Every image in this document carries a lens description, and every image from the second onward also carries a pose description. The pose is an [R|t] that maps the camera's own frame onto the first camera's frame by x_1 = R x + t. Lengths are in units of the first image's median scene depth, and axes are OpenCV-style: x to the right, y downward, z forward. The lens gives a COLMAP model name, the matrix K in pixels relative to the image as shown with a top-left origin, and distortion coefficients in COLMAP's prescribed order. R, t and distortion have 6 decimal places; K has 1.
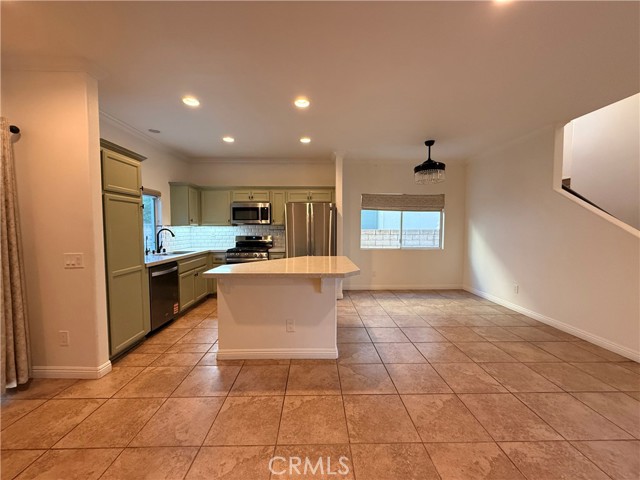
lens RADIAL K [[255.1, 0, 319.4], [0, 255.1, 240.5], [0, 0, 1]] dist [-0.000778, 0.000652]
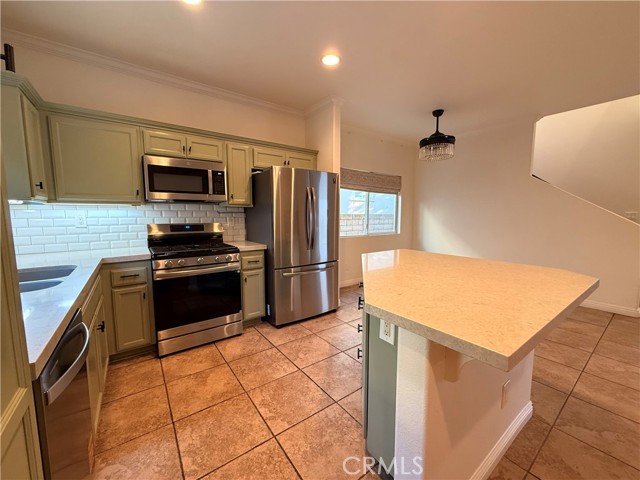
lens RADIAL K [[255.1, 0, 319.4], [0, 255.1, 240.5], [0, 0, 1]] dist [-0.000778, 0.000652]
pose [[0.817031, -0.058685, 0.573600, -0.430594], [0.029822, 0.997776, 0.059605, -0.008798], [-0.575822, -0.031593, 0.816964, 0.503596]]
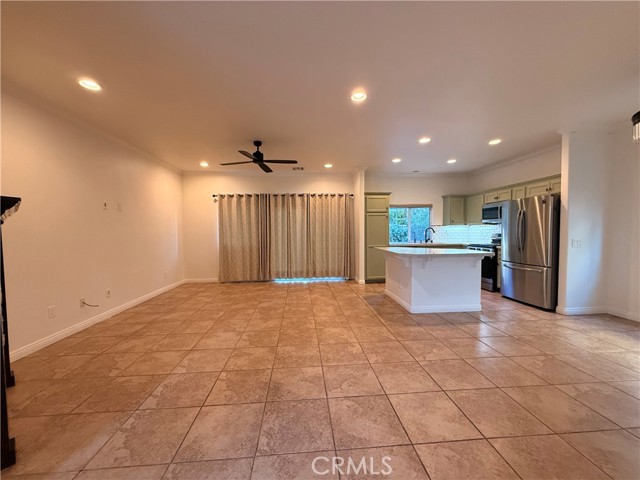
lens RADIAL K [[255.1, 0, 319.4], [0, 255.1, 240.5], [0, 0, 1]] dist [-0.000778, 0.000652]
pose [[0.058006, 0.039102, -0.997550, 0.942608], [-0.042397, 0.998428, 0.036671, 0.005594], [0.997416, 0.040166, 0.059572, 0.226486]]
